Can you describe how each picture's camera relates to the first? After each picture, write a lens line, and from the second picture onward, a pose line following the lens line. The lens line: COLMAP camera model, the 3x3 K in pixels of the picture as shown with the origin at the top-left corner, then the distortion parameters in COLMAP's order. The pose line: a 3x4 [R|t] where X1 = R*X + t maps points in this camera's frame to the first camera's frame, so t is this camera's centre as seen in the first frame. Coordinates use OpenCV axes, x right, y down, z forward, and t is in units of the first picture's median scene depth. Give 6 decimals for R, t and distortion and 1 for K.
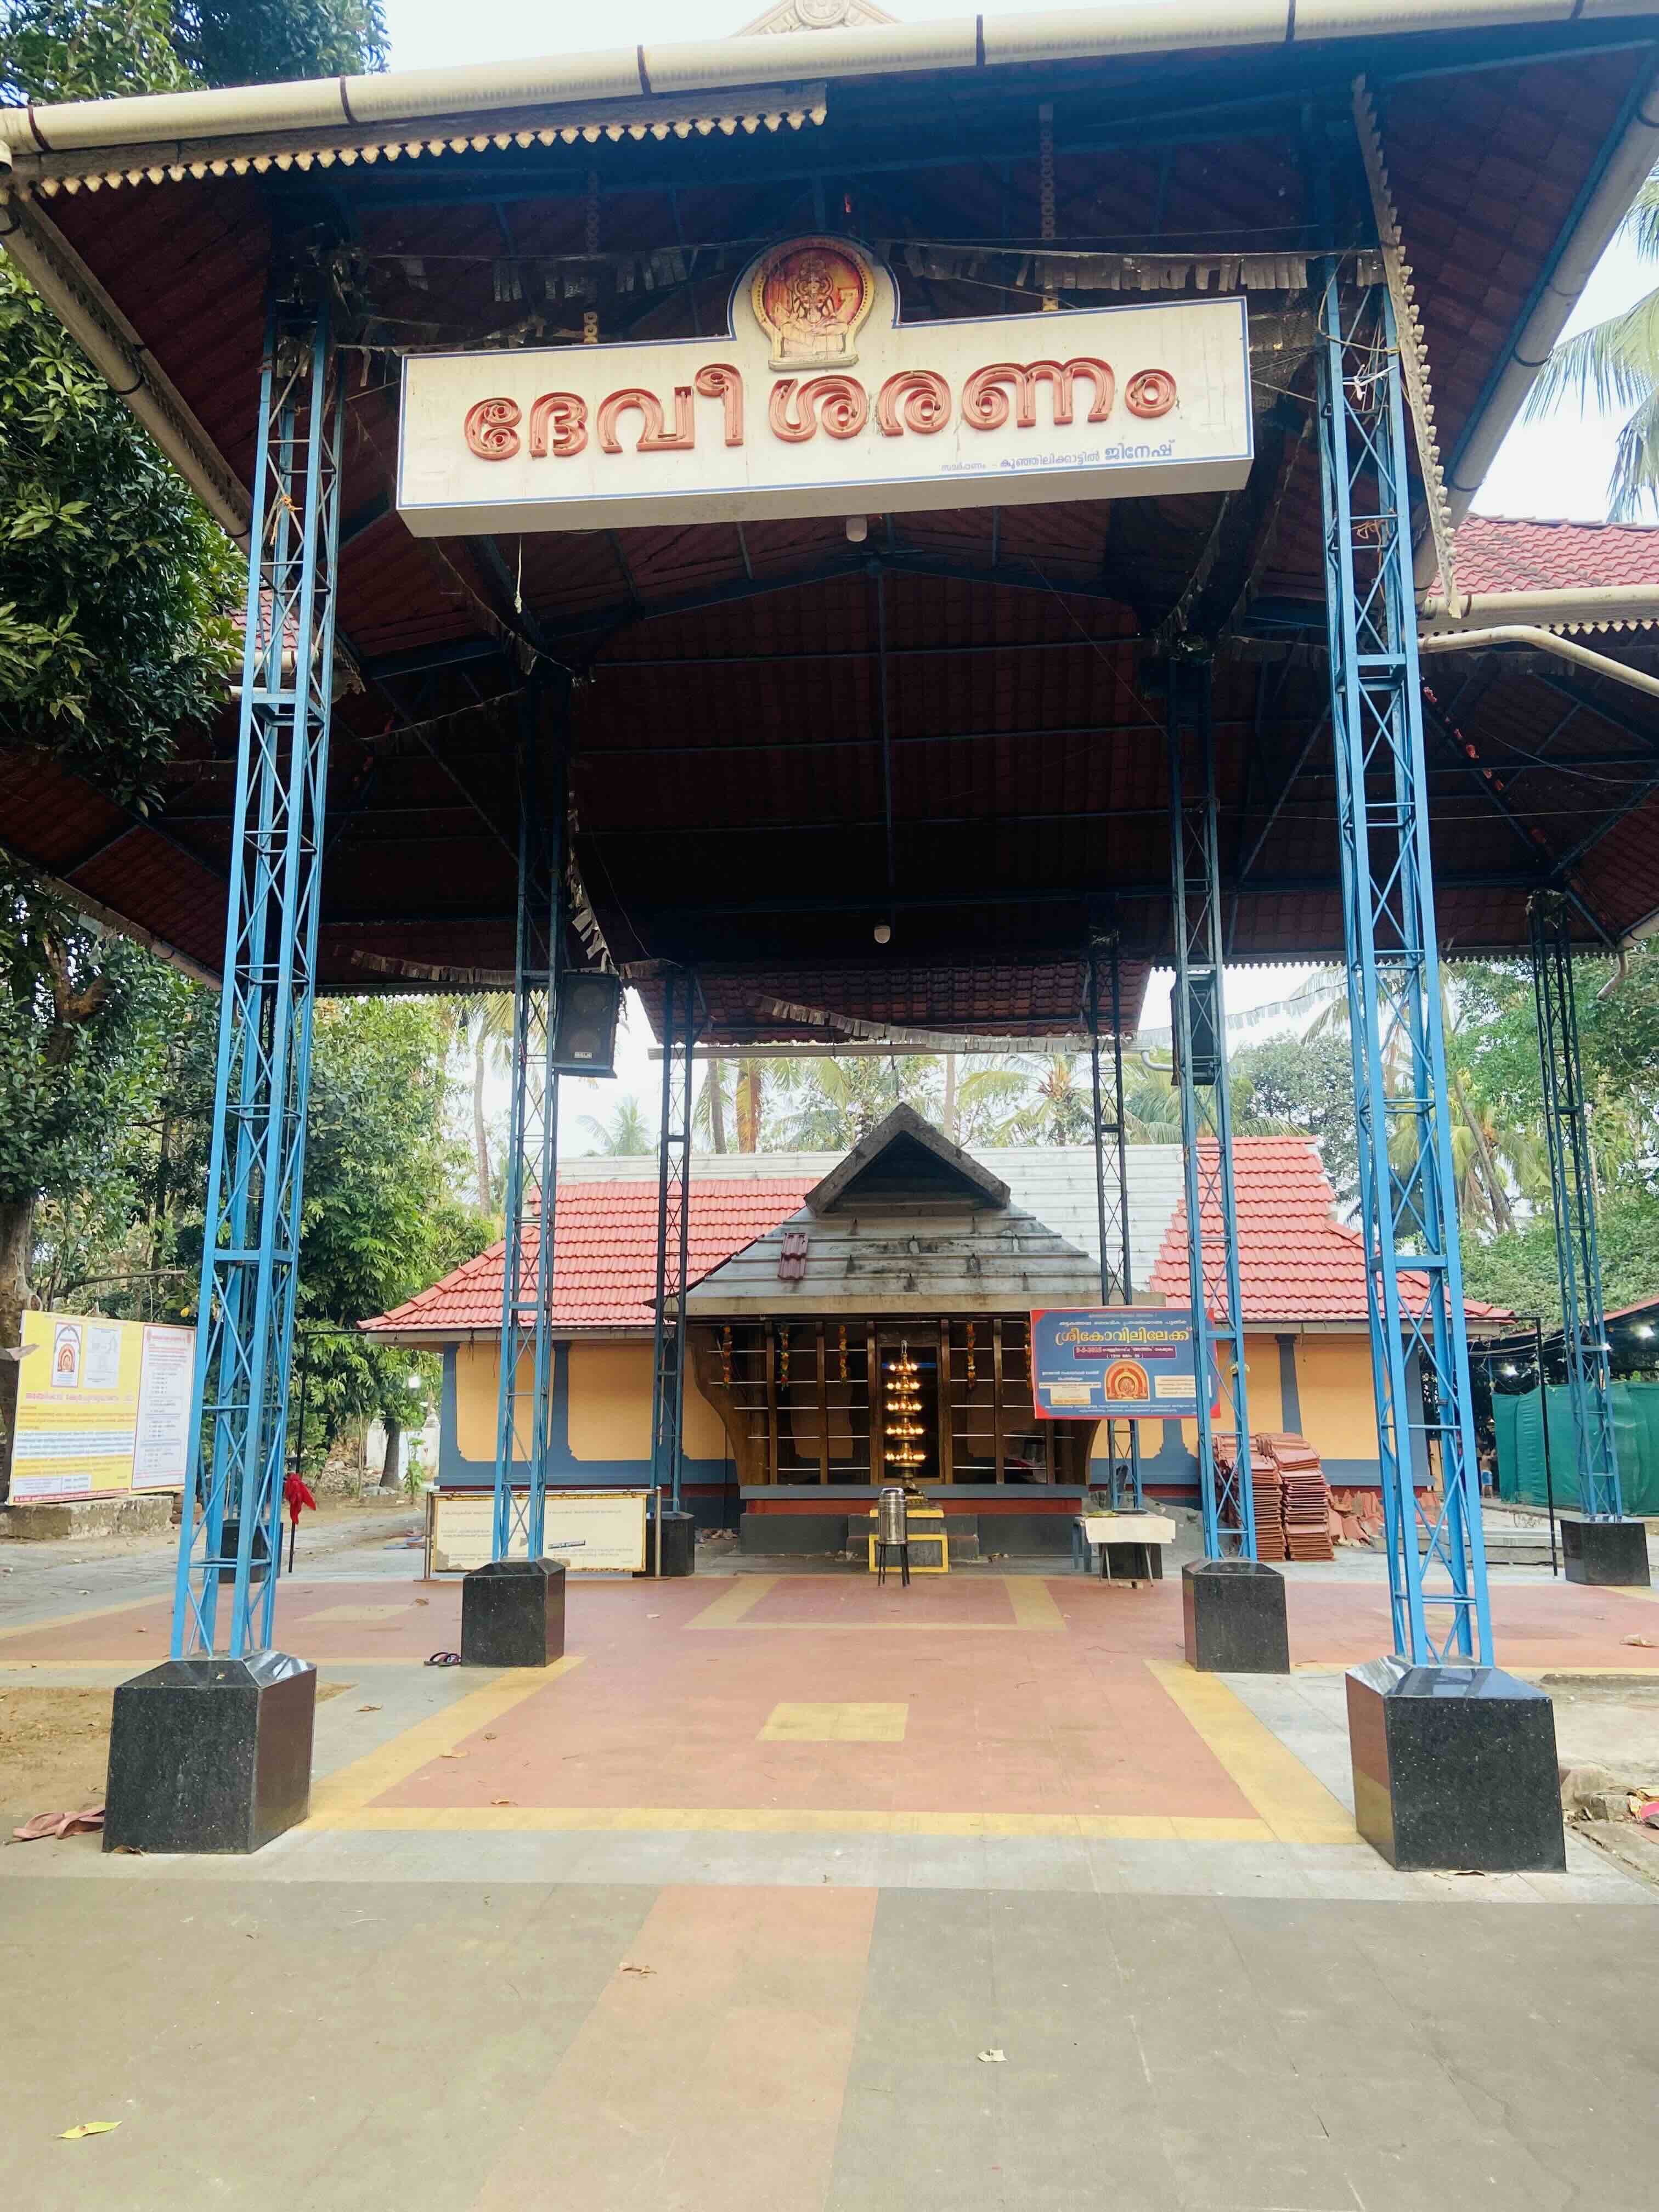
lens RADIAL K [[1665.3, 0, 803.0], [0, 1665.3, 1102.3], [0, 0, 1]] dist [0.123495, -0.150907]
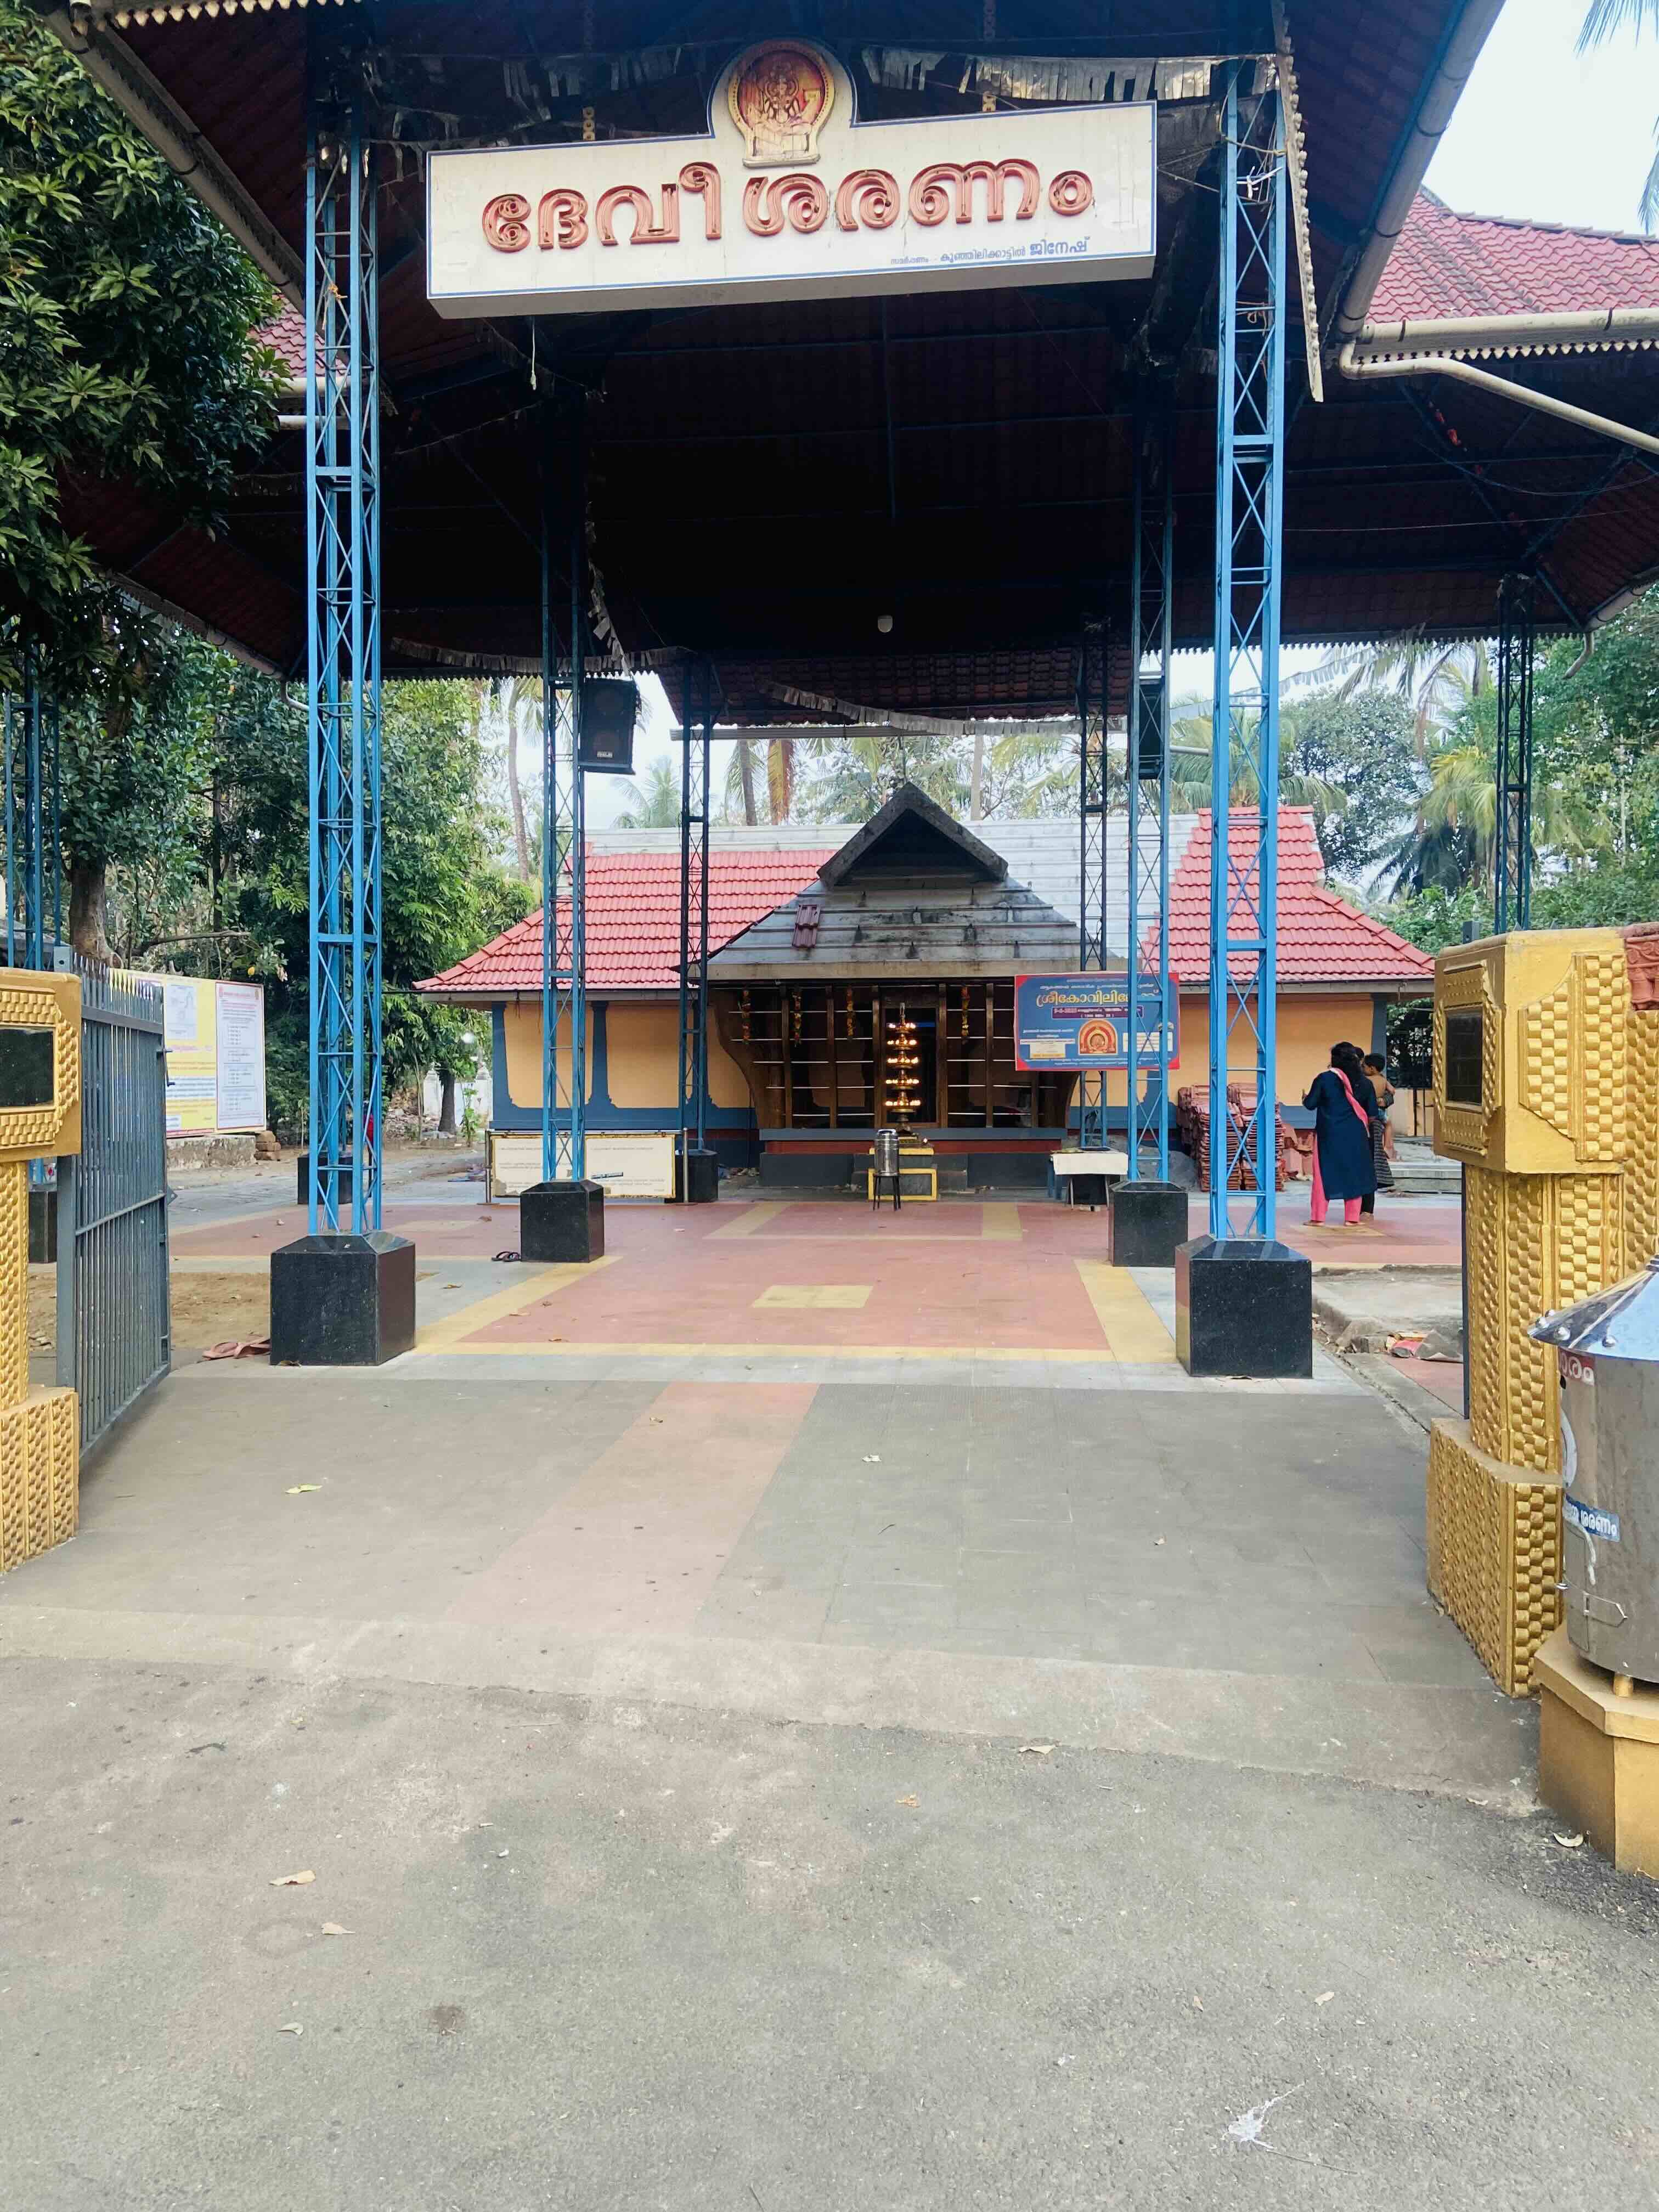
lens RADIAL K [[1665.3, 0, 805.7], [0, 1665.3, 1097.6], [0, 0, 1]] dist [0.123495, -0.150907]
pose [[0.999753, 0.002229, -0.022120, 0.030293], [0.002220, 0.979978, 0.199094, -0.026060], [0.022121, -0.199094, 0.979731, -0.159622]]
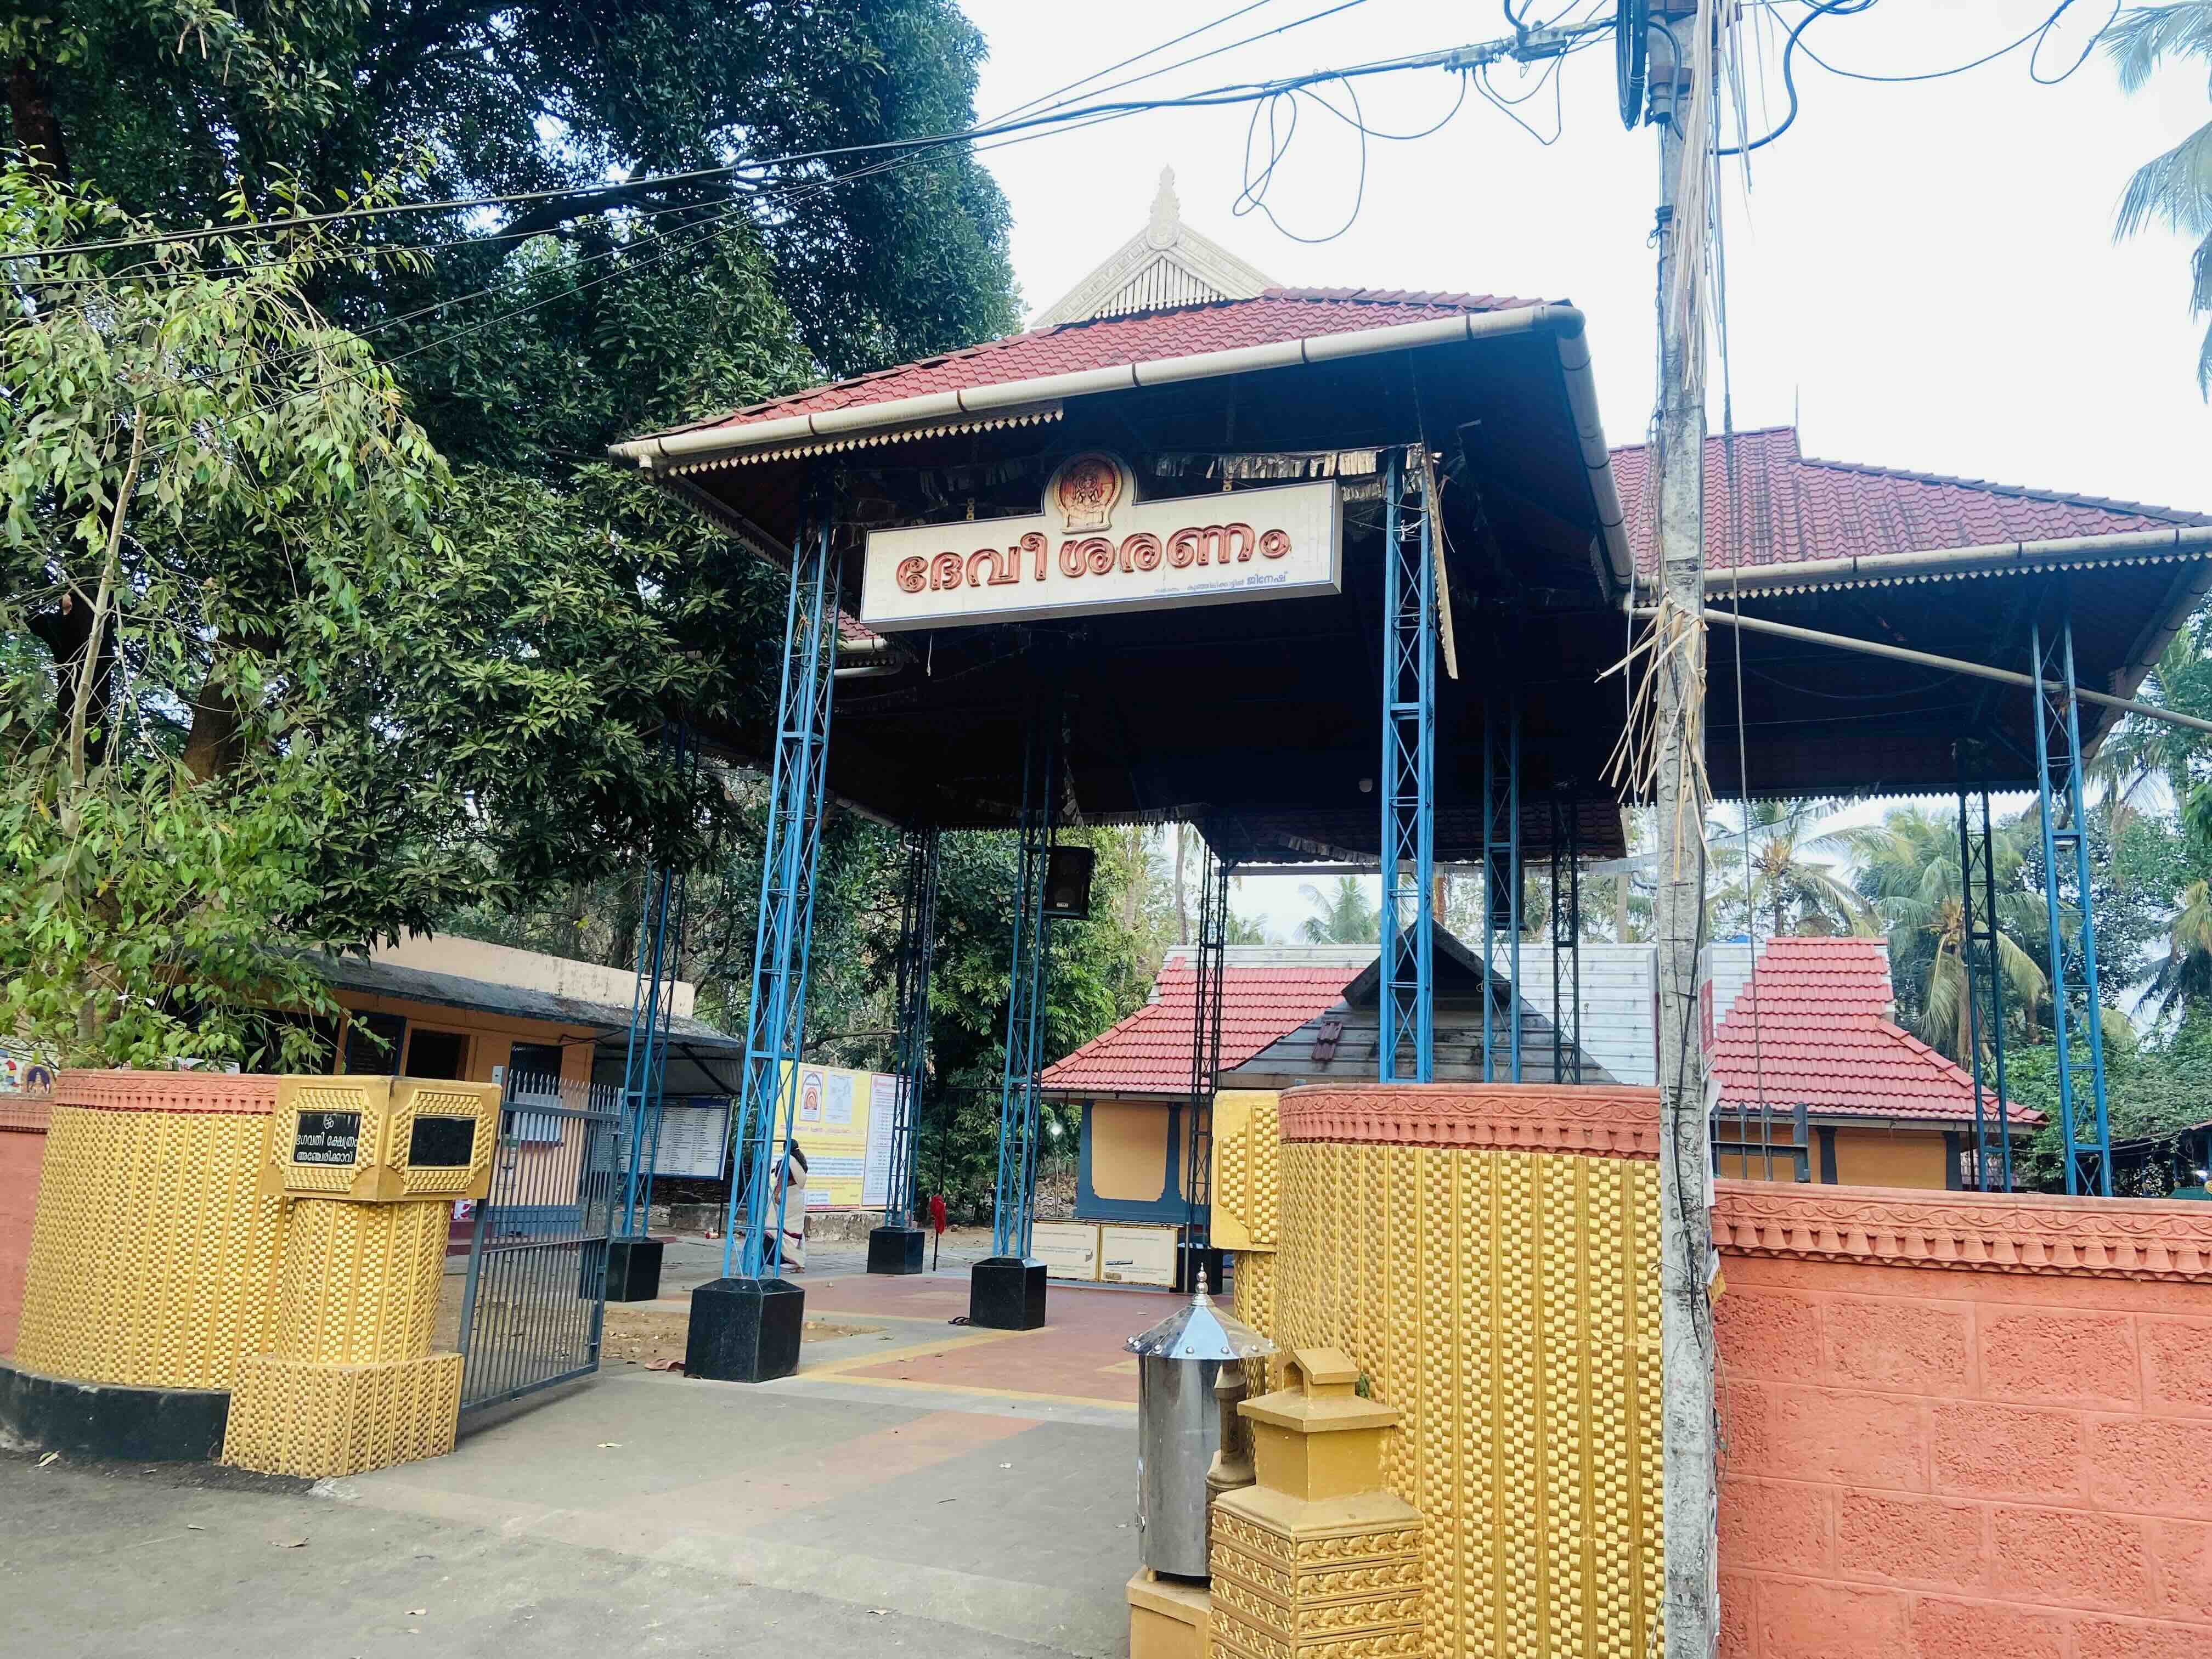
lens RADIAL K [[1665.3, 0, 1096.5], [0, 1665.3, 820.6], [0, 0, 1]] dist [0.123495, -0.150907]
pose [[0.959720, -0.008356, -0.280835, 0.292055], [0.002053, 0.999740, -0.022730, -0.067168], [0.280952, 0.021238, 0.959487, -0.353540]]
